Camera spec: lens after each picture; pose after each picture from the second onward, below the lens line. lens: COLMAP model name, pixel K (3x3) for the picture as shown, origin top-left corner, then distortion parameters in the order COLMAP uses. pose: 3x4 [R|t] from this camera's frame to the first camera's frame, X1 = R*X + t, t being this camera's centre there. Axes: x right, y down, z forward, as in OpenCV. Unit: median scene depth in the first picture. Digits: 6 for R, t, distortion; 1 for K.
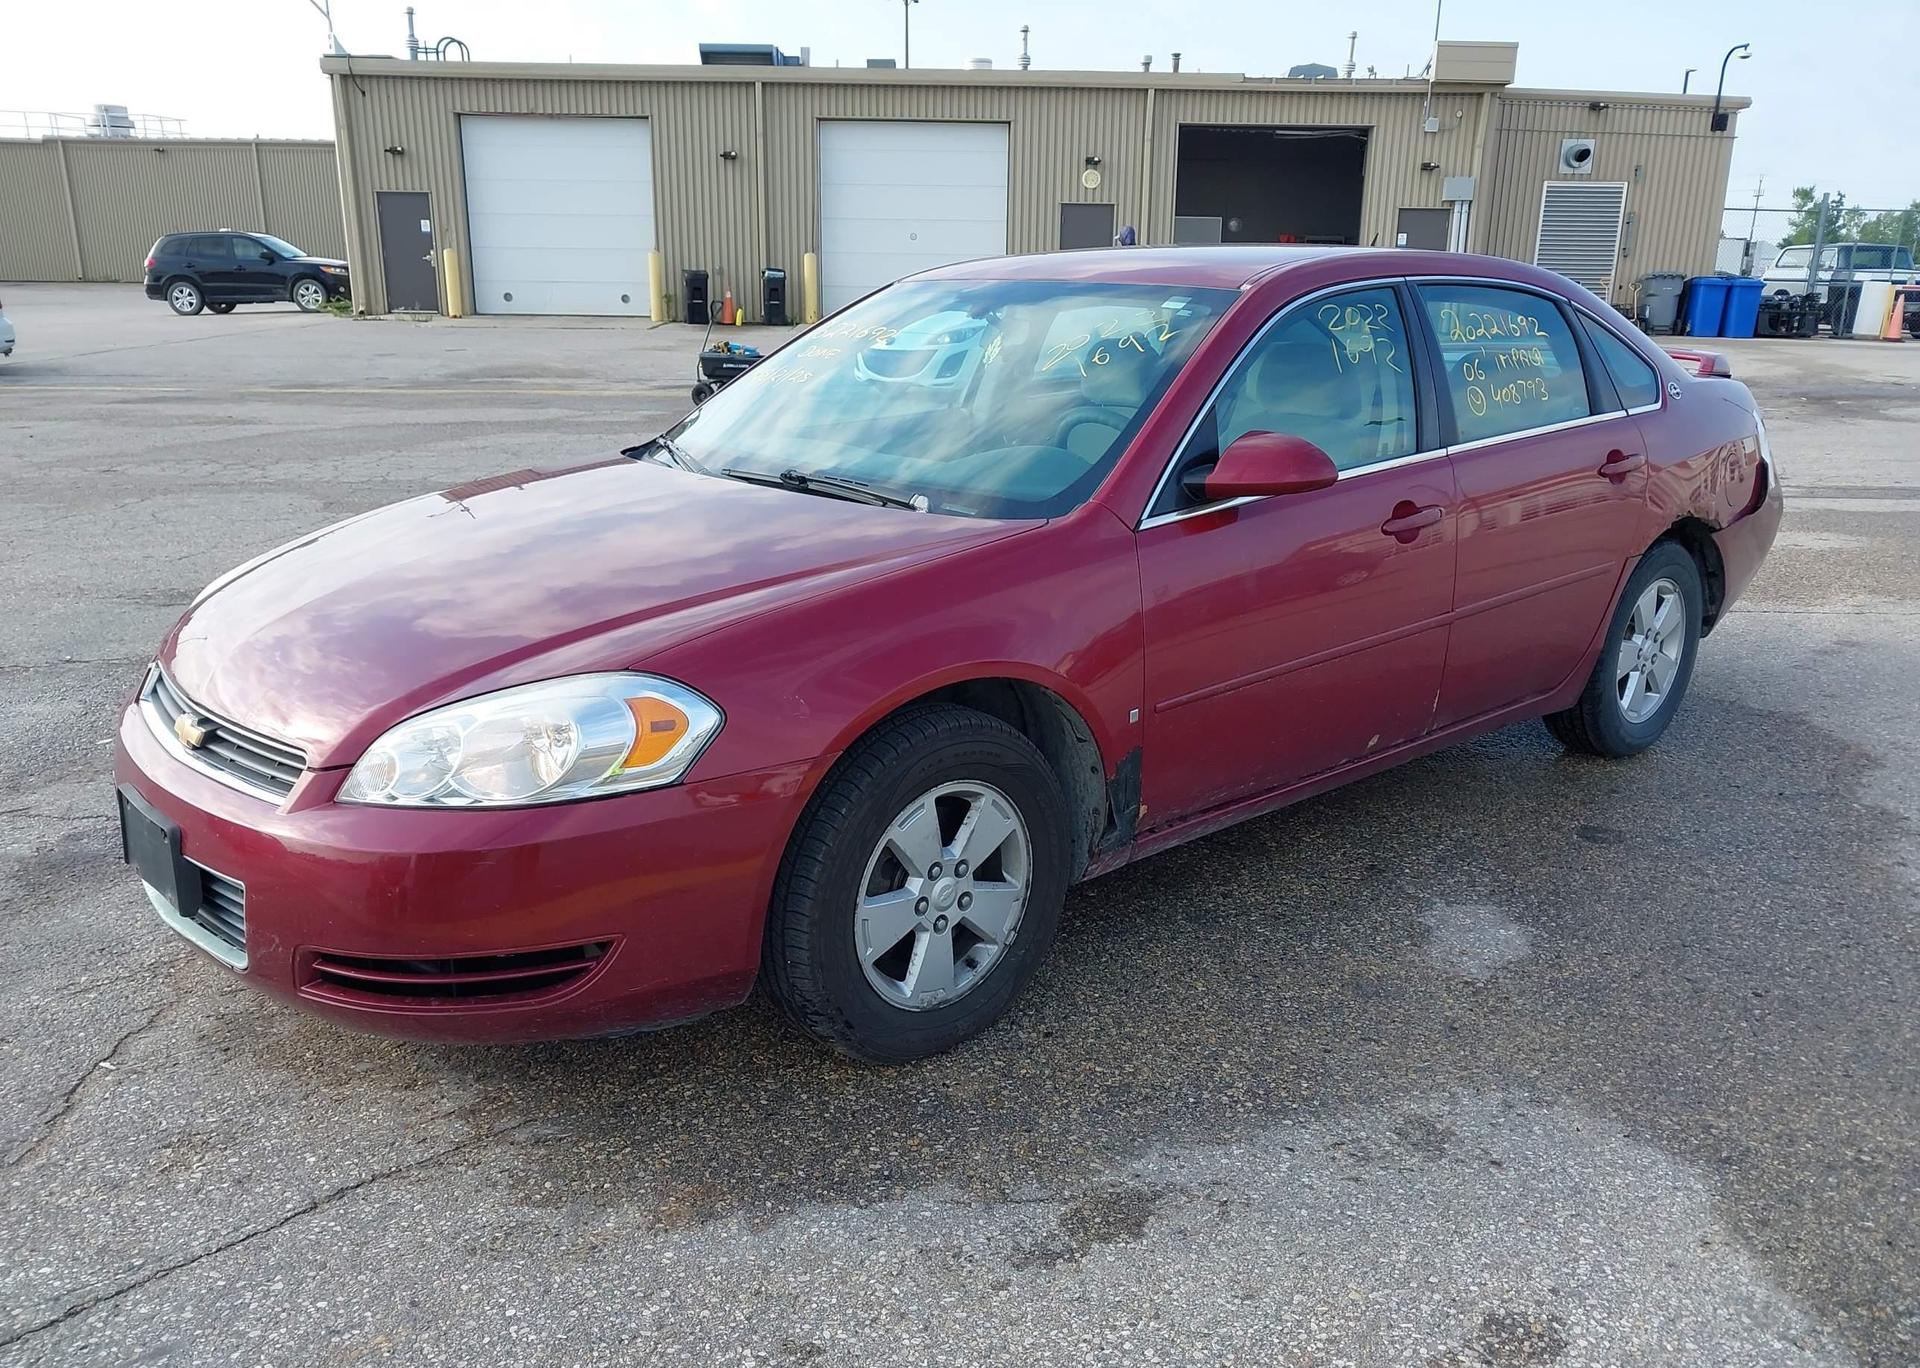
lens RADIAL K [[1516.3, 0, 946.4], [0, 1516.3, 737.0], [0, 0, 1]] dist [0.016240, -0.019967]
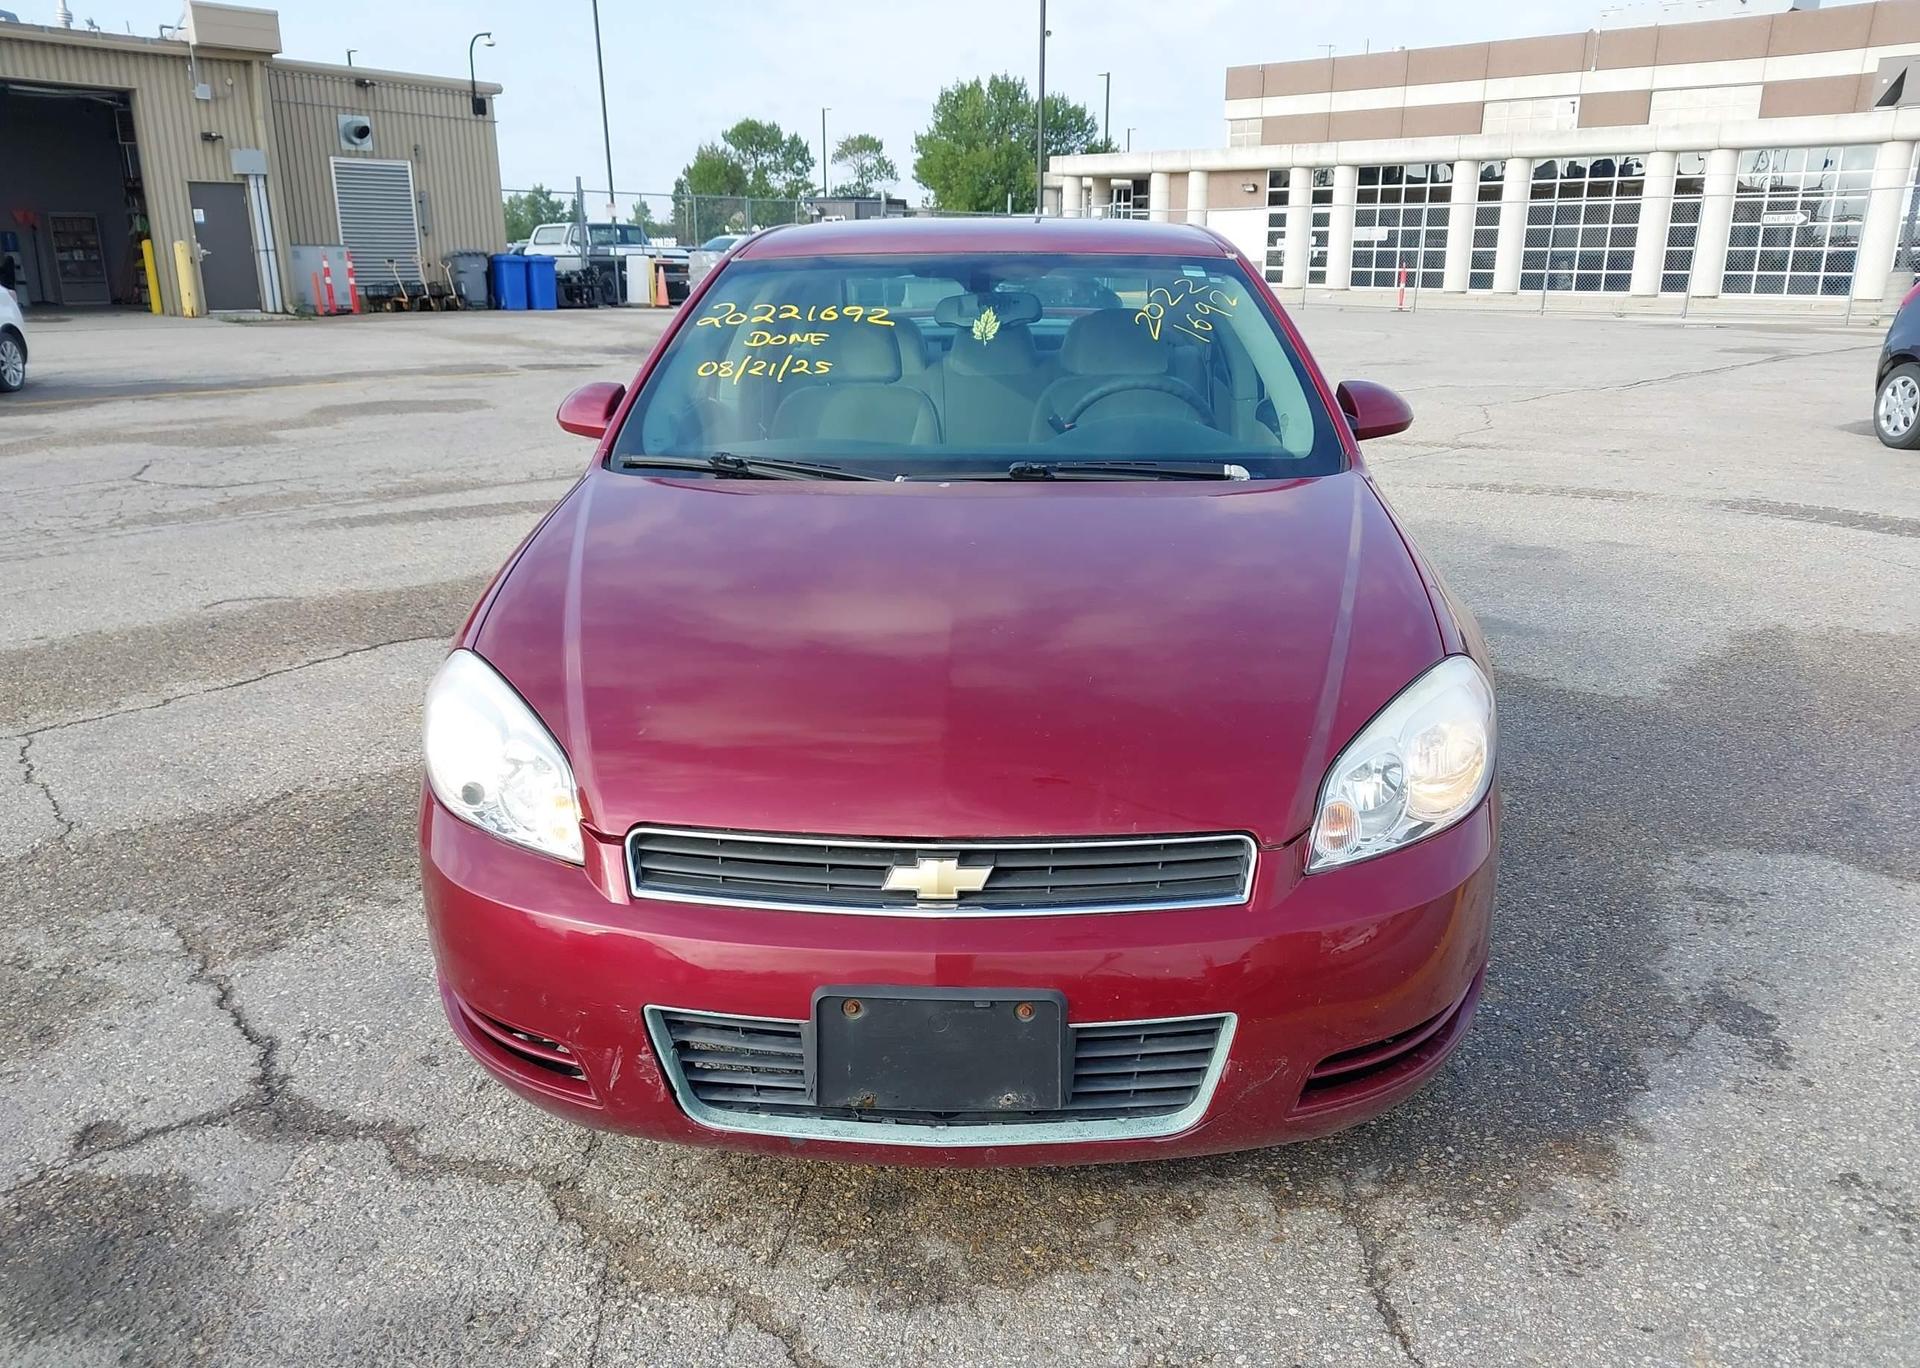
lens RADIAL K [[1516.3, 0, 964.4], [0, 1516.3, 751.7], [0, 0, 1]] dist [0.016240, -0.019967]
pose [[0.693013, -0.236020, 0.681196, -0.543254], [0.221334, 0.968913, 0.110534, -0.080541], [-0.686108, 0.074171, 0.723709, 0.256995]]
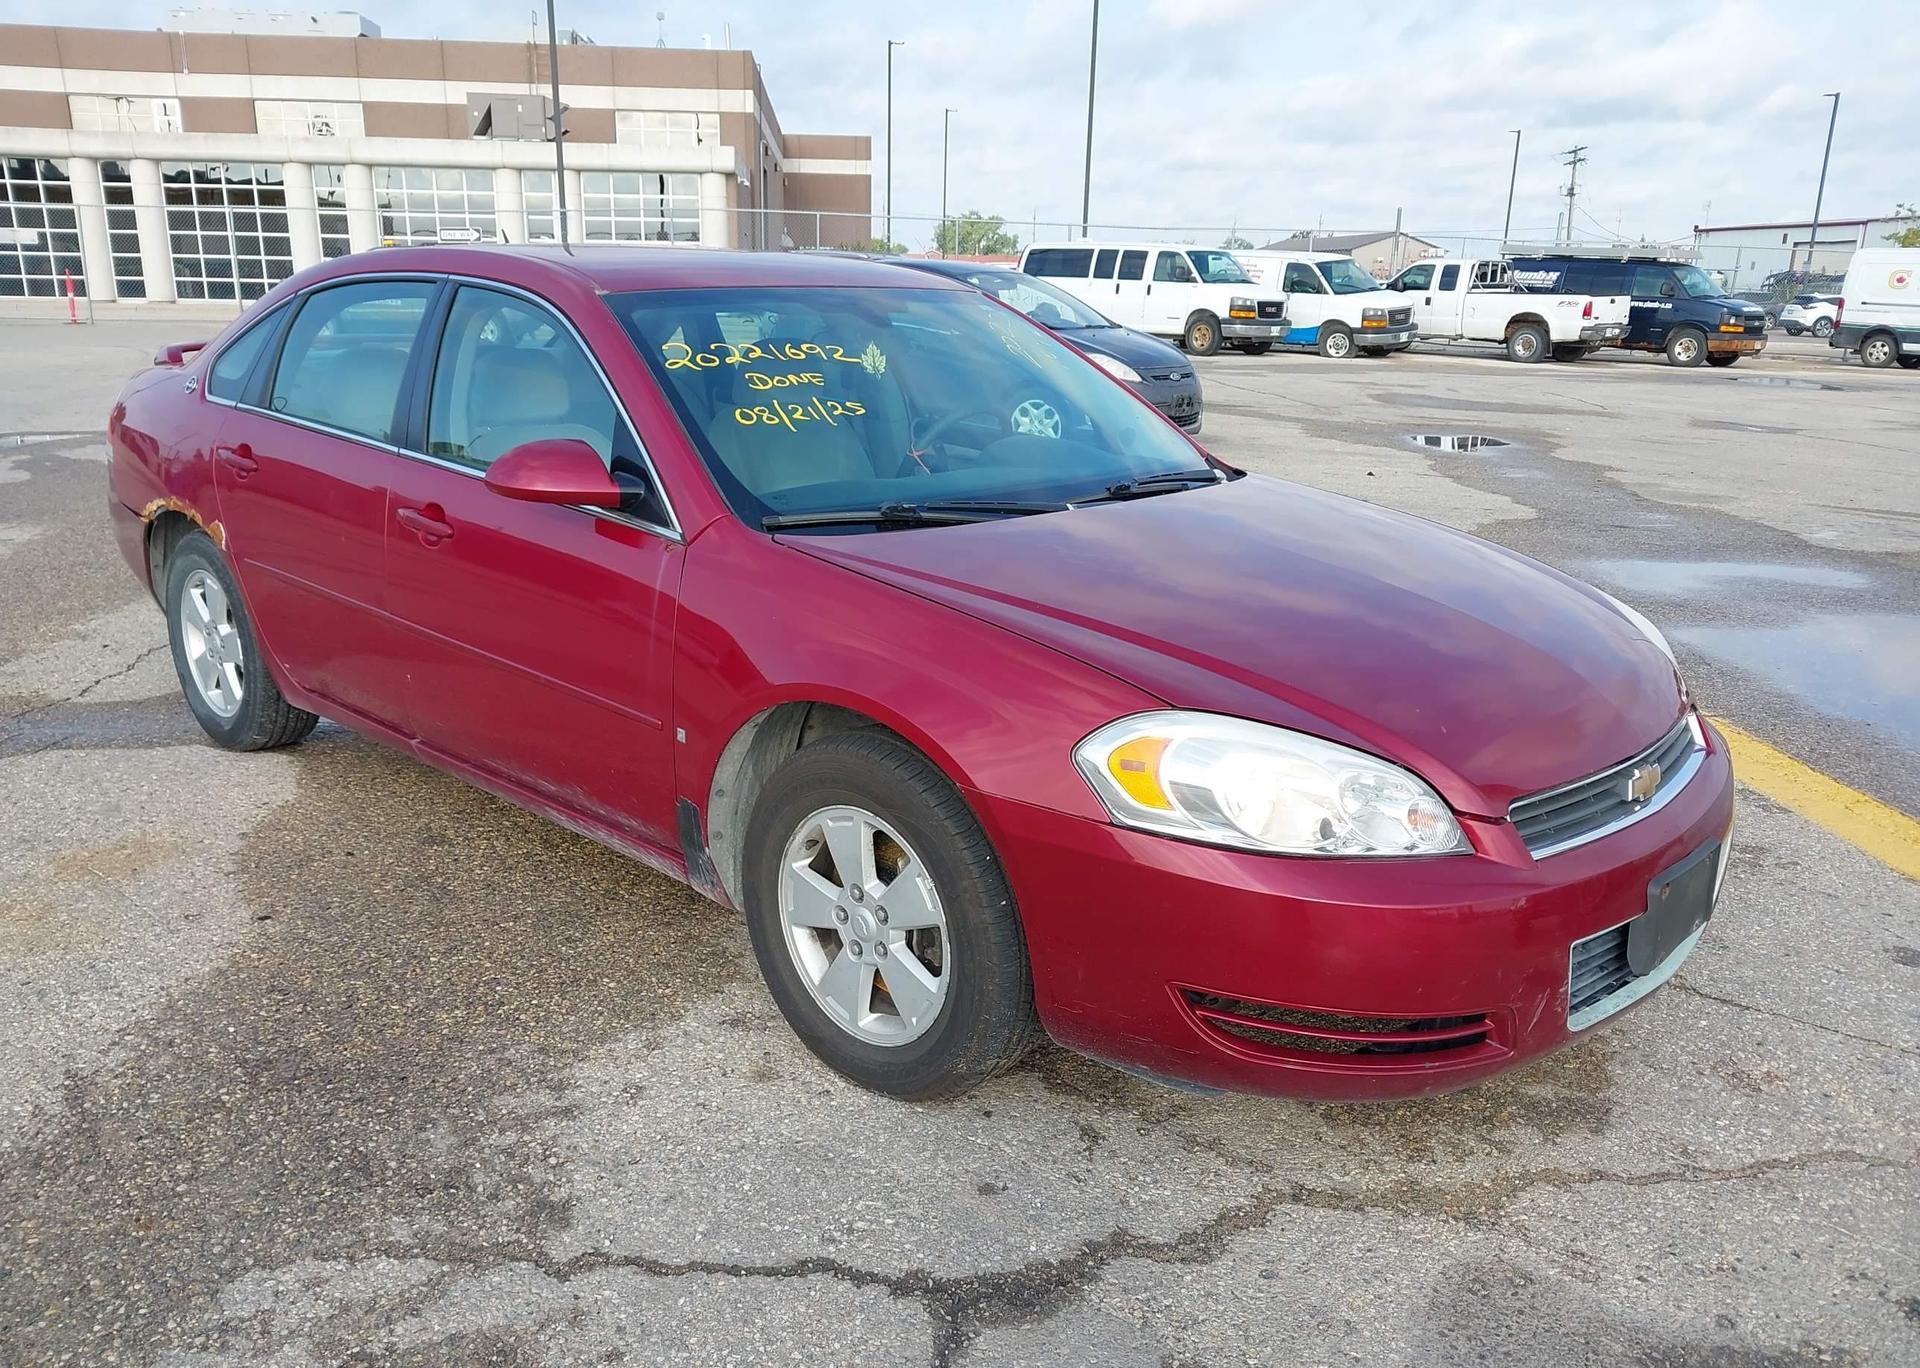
lens RADIAL K [[1516.3, 0, 969.2], [0, 1516.3, 742.1], [0, 0, 1]] dist [0.016240, -0.019967]
pose [[-0.091547, -0.306715, 0.947388, -0.812027], [0.278028, 0.905677, 0.320077, -0.293694], [-0.956200, 0.292703, 0.002364, 0.900929]]
